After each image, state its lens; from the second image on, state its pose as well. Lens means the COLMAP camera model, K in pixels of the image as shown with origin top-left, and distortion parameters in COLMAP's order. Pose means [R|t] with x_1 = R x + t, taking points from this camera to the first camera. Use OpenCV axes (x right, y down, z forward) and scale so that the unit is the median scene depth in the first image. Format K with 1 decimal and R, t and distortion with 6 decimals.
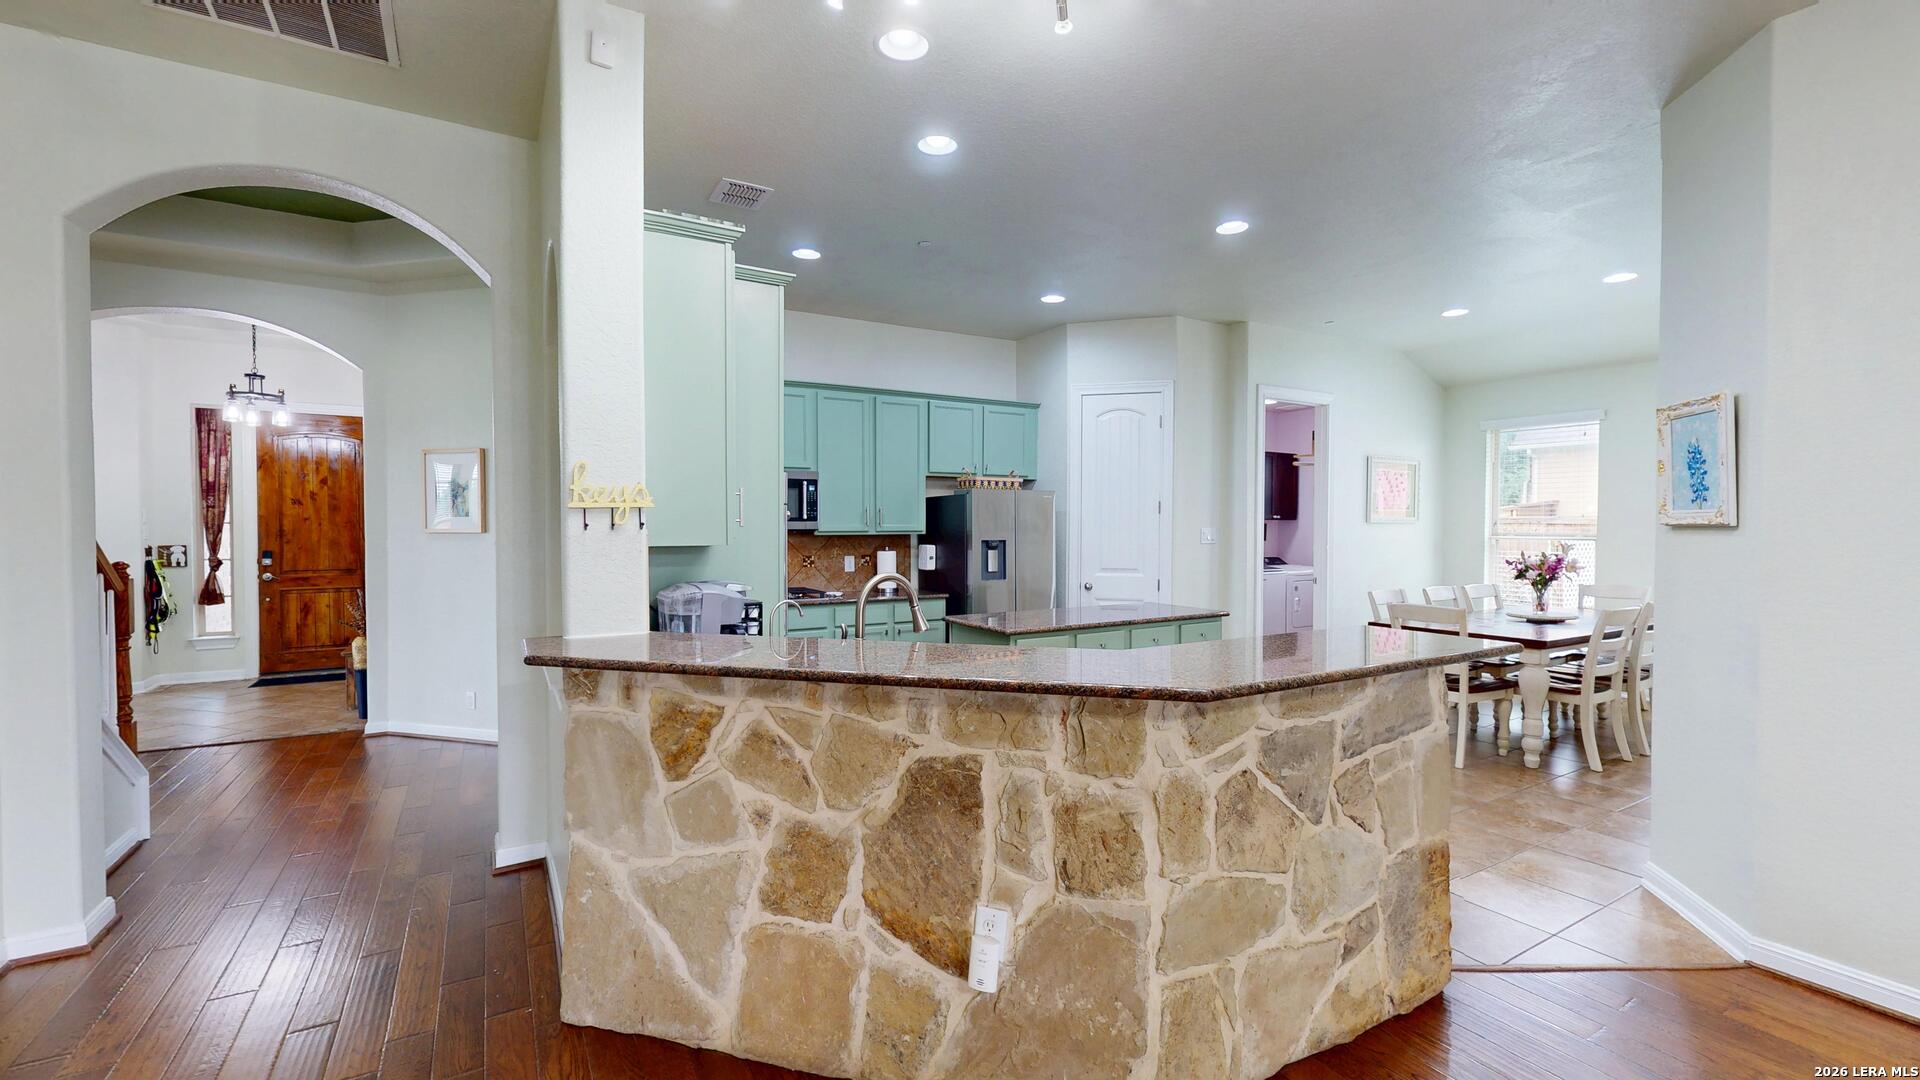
lens RADIAL K [[788.1, 0, 960.0], [0, 788.1, 540.0], [0, 0, 1]] dist [-0.002340, -0.000185]
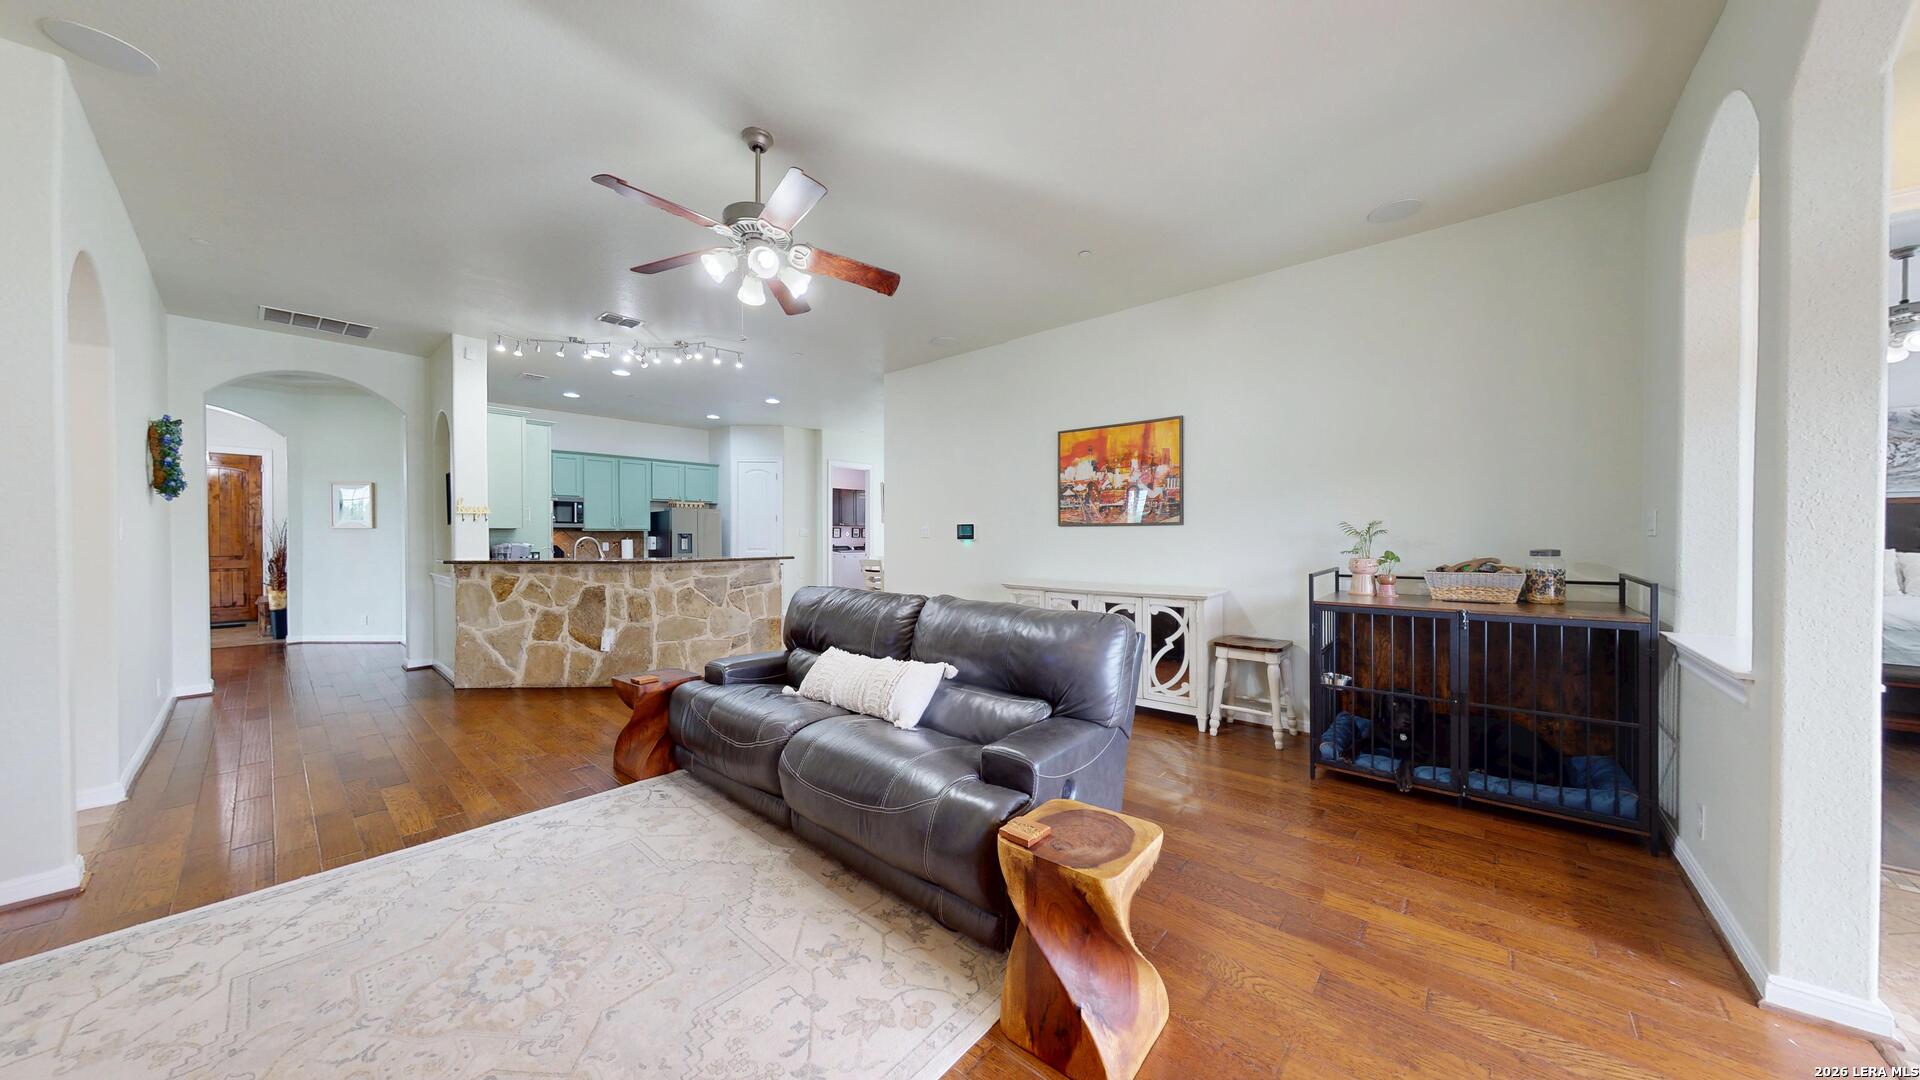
lens RADIAL K [[605.0, 0, 959.7], [0, 605.0, 541.6], [0, 0, 1]] dist [-0.001141, -0.000073]
pose [[0.950648, -0.003486, 0.310253, 0.597784], [0.006384, 0.999945, -0.008325, 0.097860], [-0.310207, 0.009895, 0.950618, -1.765670]]
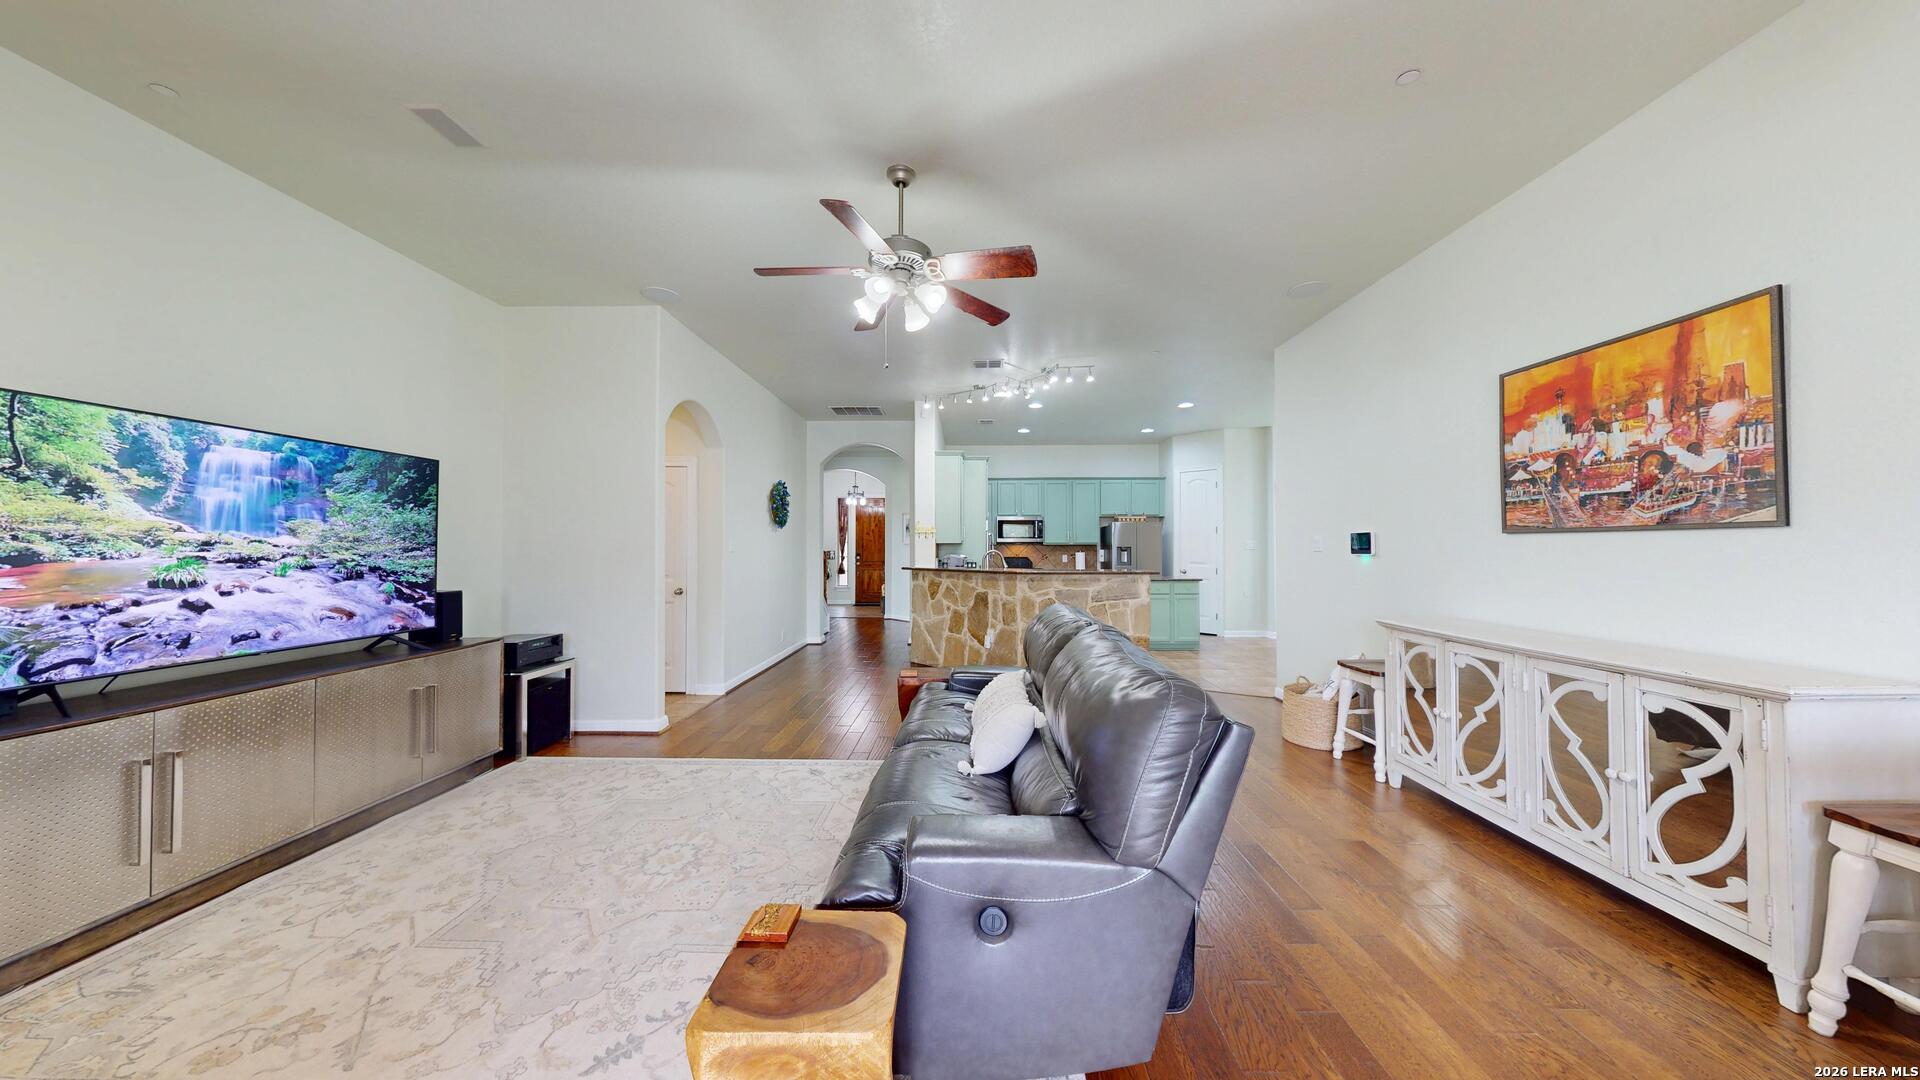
lens RADIAL K [[605.0, 0, 959.7], [0, 605.0, 541.6], [0, 0, 1]] dist [-0.001141, -0.000073]
pose [[0.847091, -0.006560, -0.531407, 1.356571], [-0.009443, 0.999580, -0.027392, 0.089614], [0.531363, 0.028221, 0.846674, -1.501278]]
